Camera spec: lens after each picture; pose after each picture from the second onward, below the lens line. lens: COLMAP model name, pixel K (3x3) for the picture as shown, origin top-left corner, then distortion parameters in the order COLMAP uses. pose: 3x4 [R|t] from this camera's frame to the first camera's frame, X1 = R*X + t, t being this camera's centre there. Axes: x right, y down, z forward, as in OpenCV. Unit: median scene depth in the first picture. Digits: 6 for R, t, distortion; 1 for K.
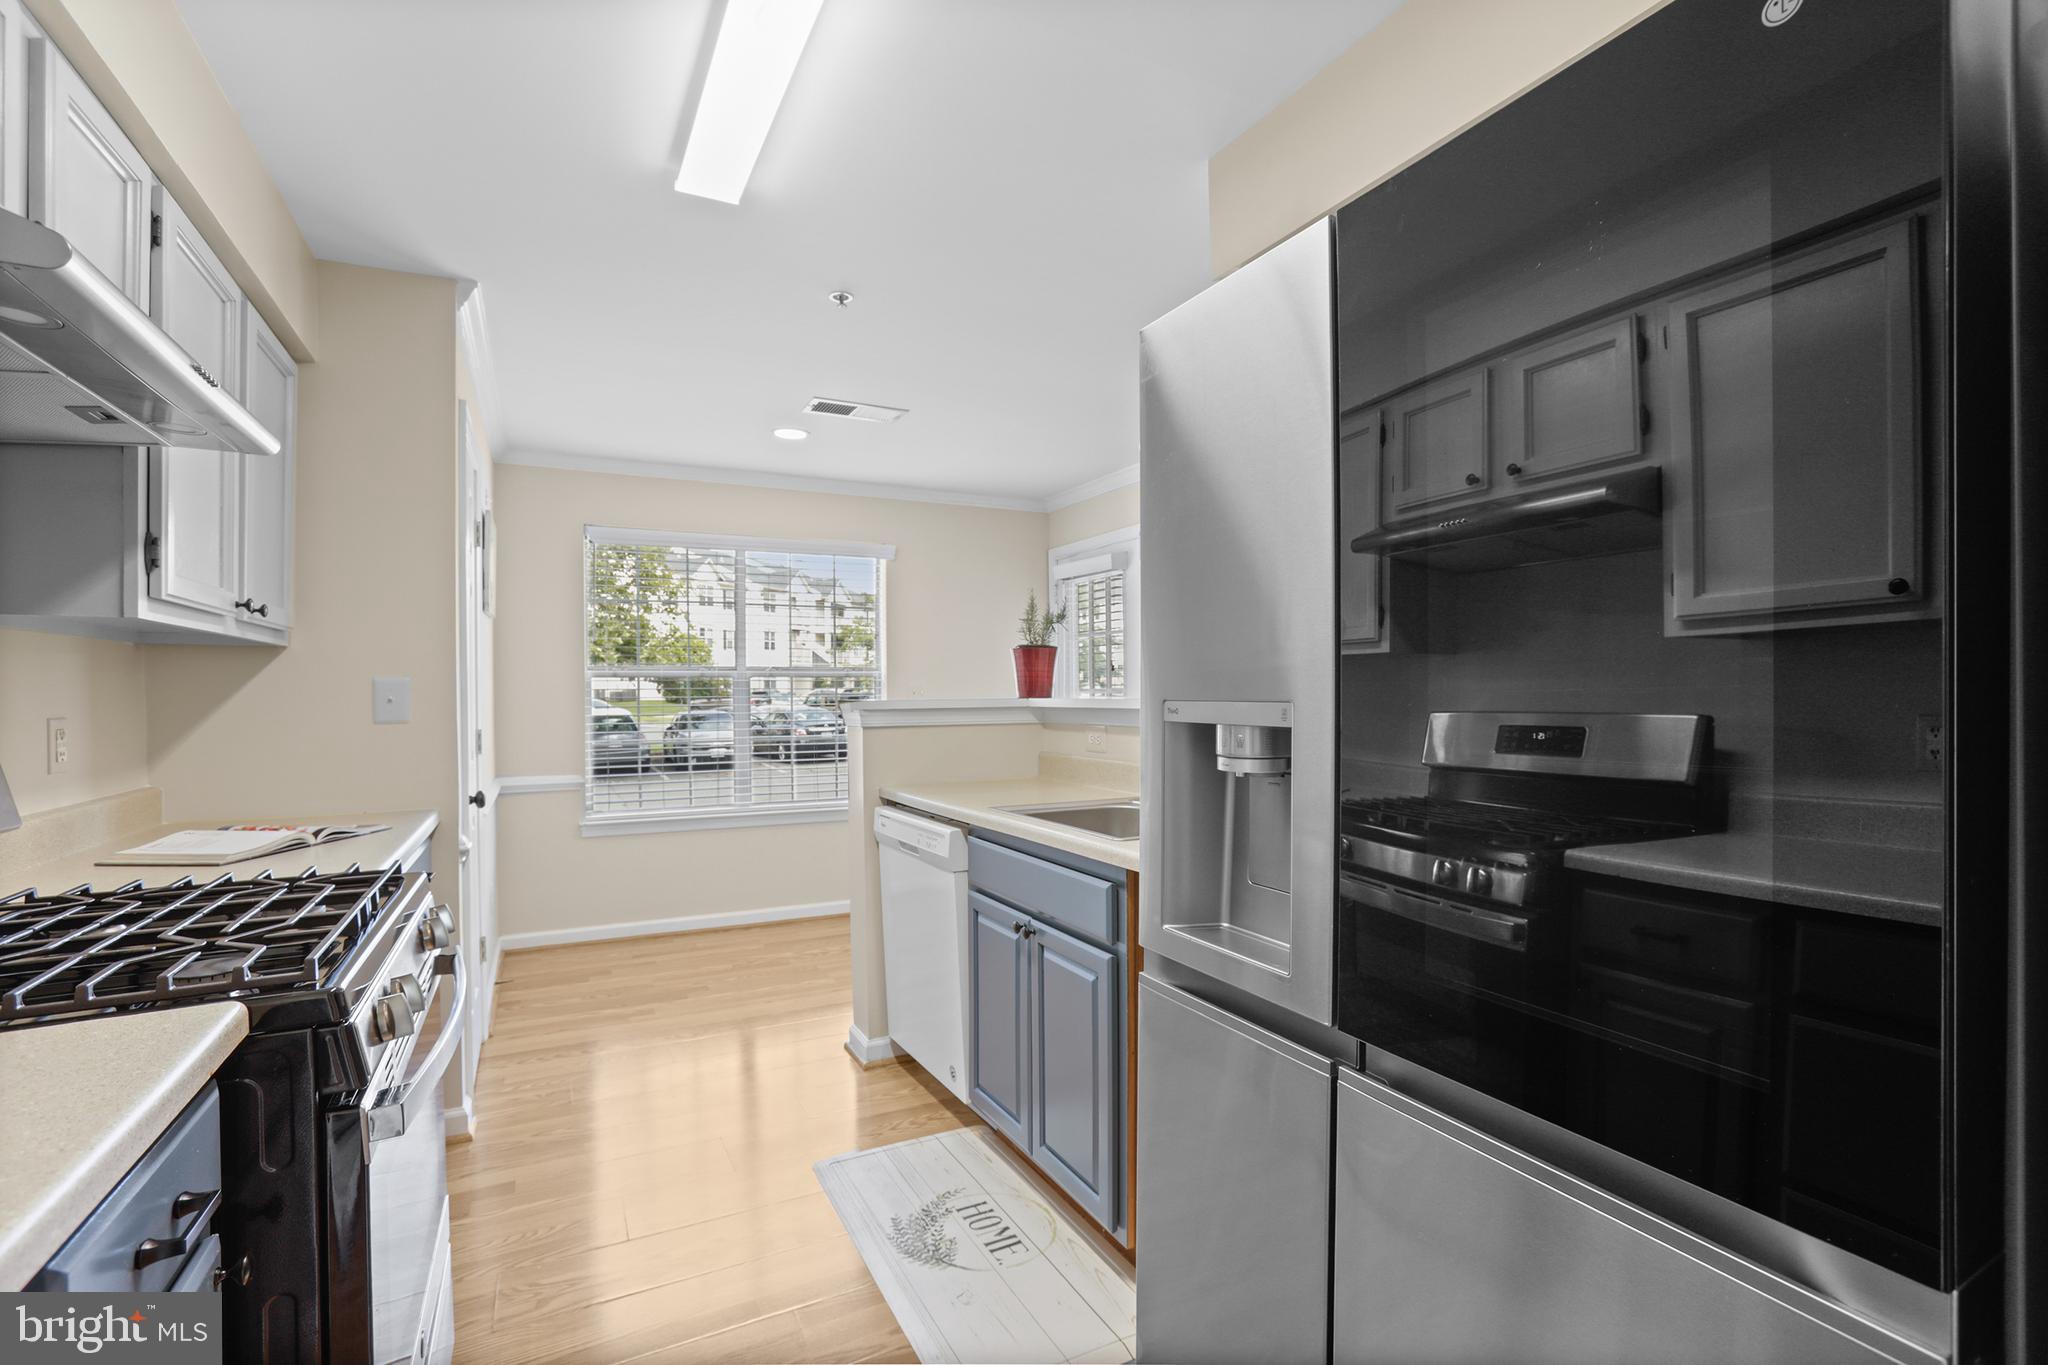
lens RADIAL K [[933.2, 0, 1022.8], [0, 933.2, 680.8], [0, 0, 1]] dist [-0.058820, 0.023859]
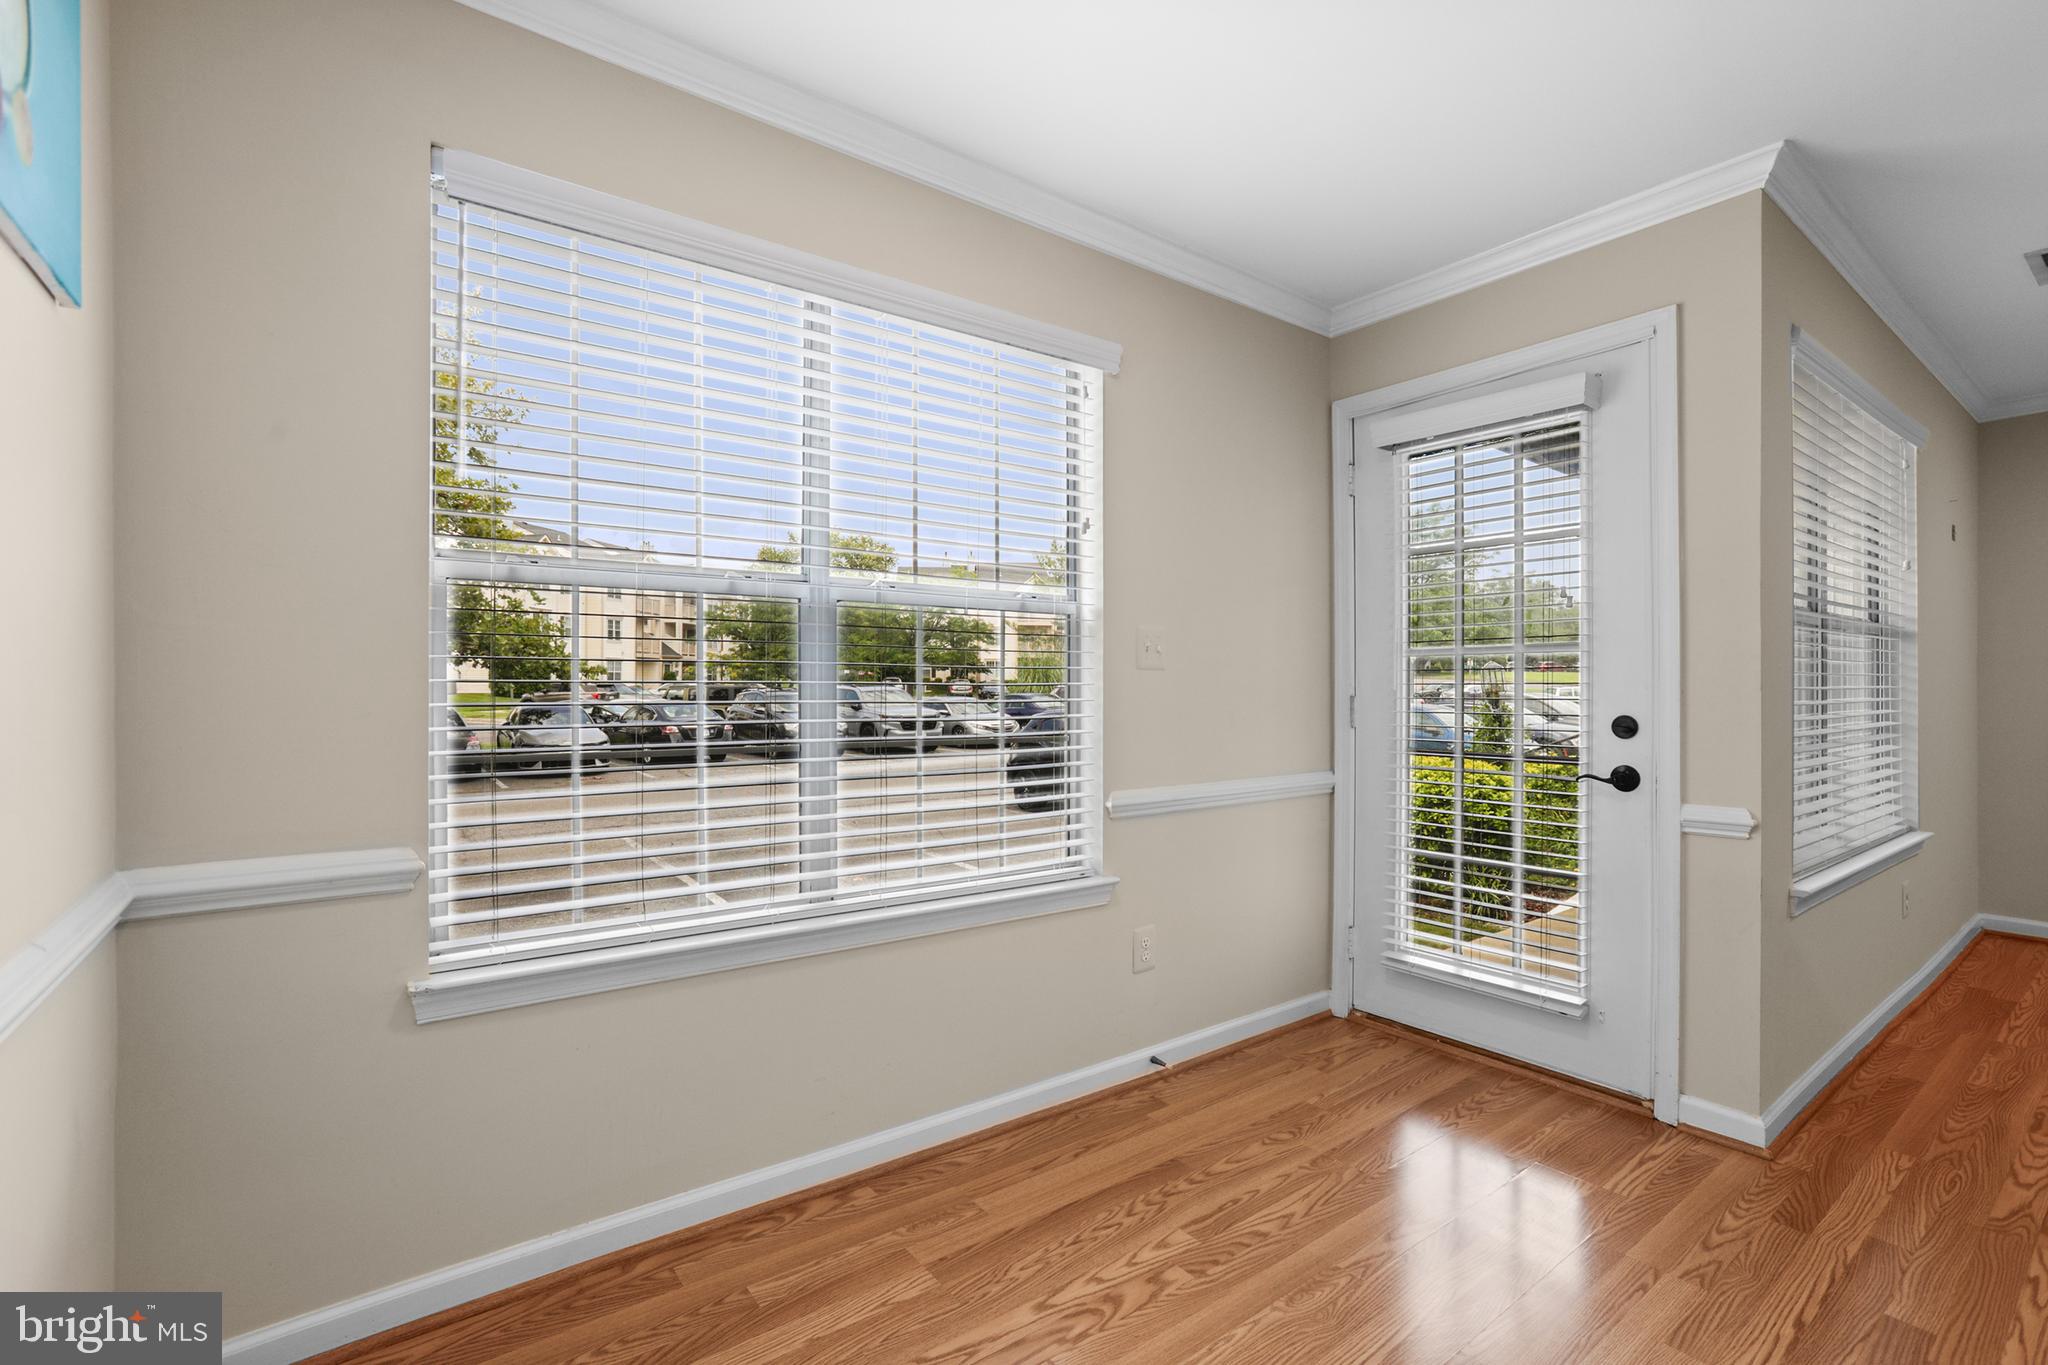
lens RADIAL K [[933.2, 0, 1023.9], [0, 933.2, 694.3], [0, 0, 1]] dist [-0.058820, 0.023859]
pose [[0.987157, 0.009833, 0.159452, -0.051297], [-0.012366, 0.999813, 0.014896, 0.005933], [-0.159275, -0.016677, 0.987093, 0.103867]]
